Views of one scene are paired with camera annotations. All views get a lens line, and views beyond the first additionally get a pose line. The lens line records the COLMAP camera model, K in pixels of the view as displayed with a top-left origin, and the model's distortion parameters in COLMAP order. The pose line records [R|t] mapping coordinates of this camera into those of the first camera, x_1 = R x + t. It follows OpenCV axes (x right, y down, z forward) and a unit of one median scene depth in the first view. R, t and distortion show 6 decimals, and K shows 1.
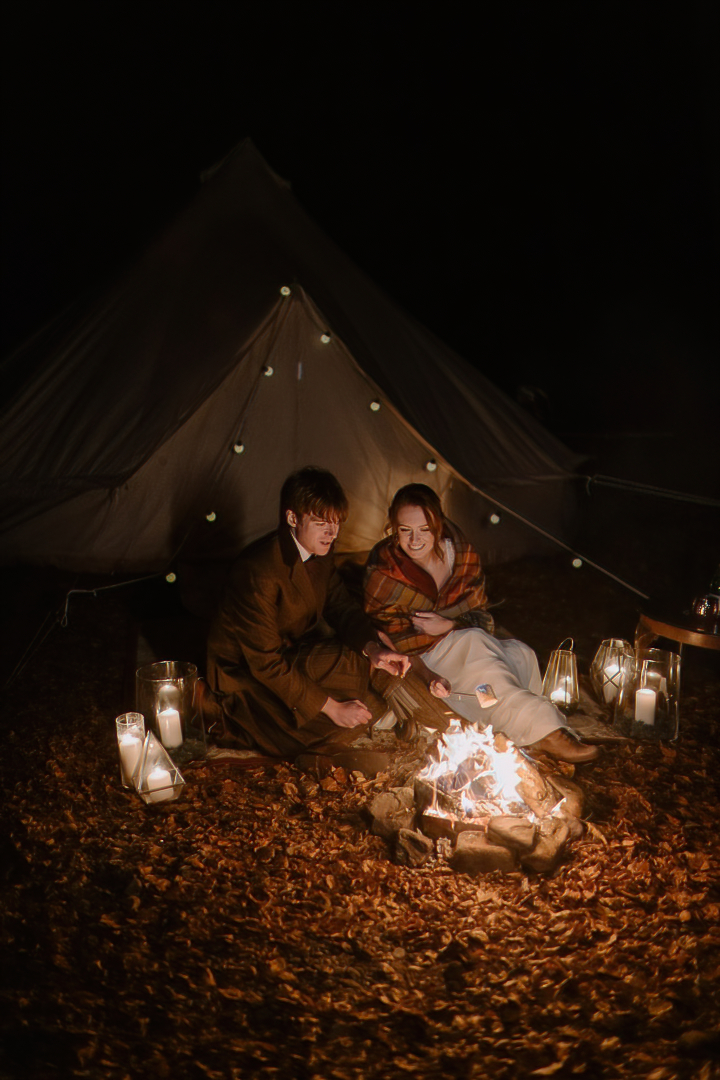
lens RADIAL K [[1110.4, 0, 360.0], [0, 1110.4, 540.0], [0, 0, 1]] dist [-0.012193, -0.006795]
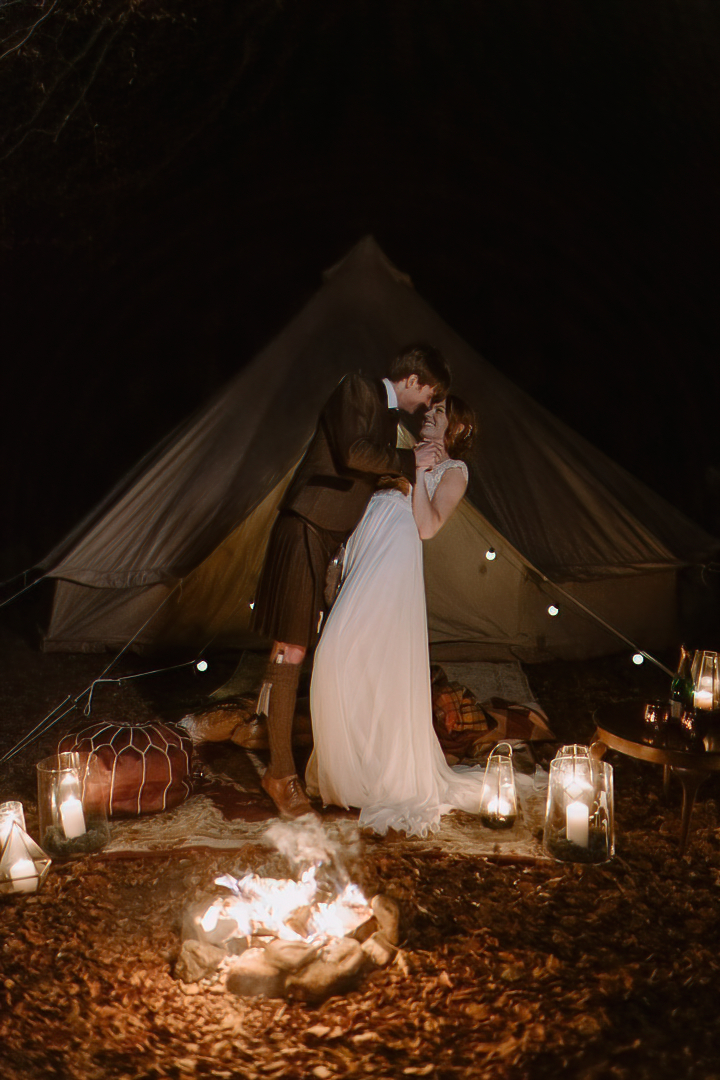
lens RADIAL K [[1099.0, 0, 360.0], [0, 1099.0, 540.0], [0, 0, 1]] dist [-0.008039, -0.000602]
pose [[0.965101, -0.009664, -0.261701, 0.316206], [-0.009556, 0.997354, -0.072070, -0.014964], [0.261705, 0.072055, 0.962454, 0.067624]]
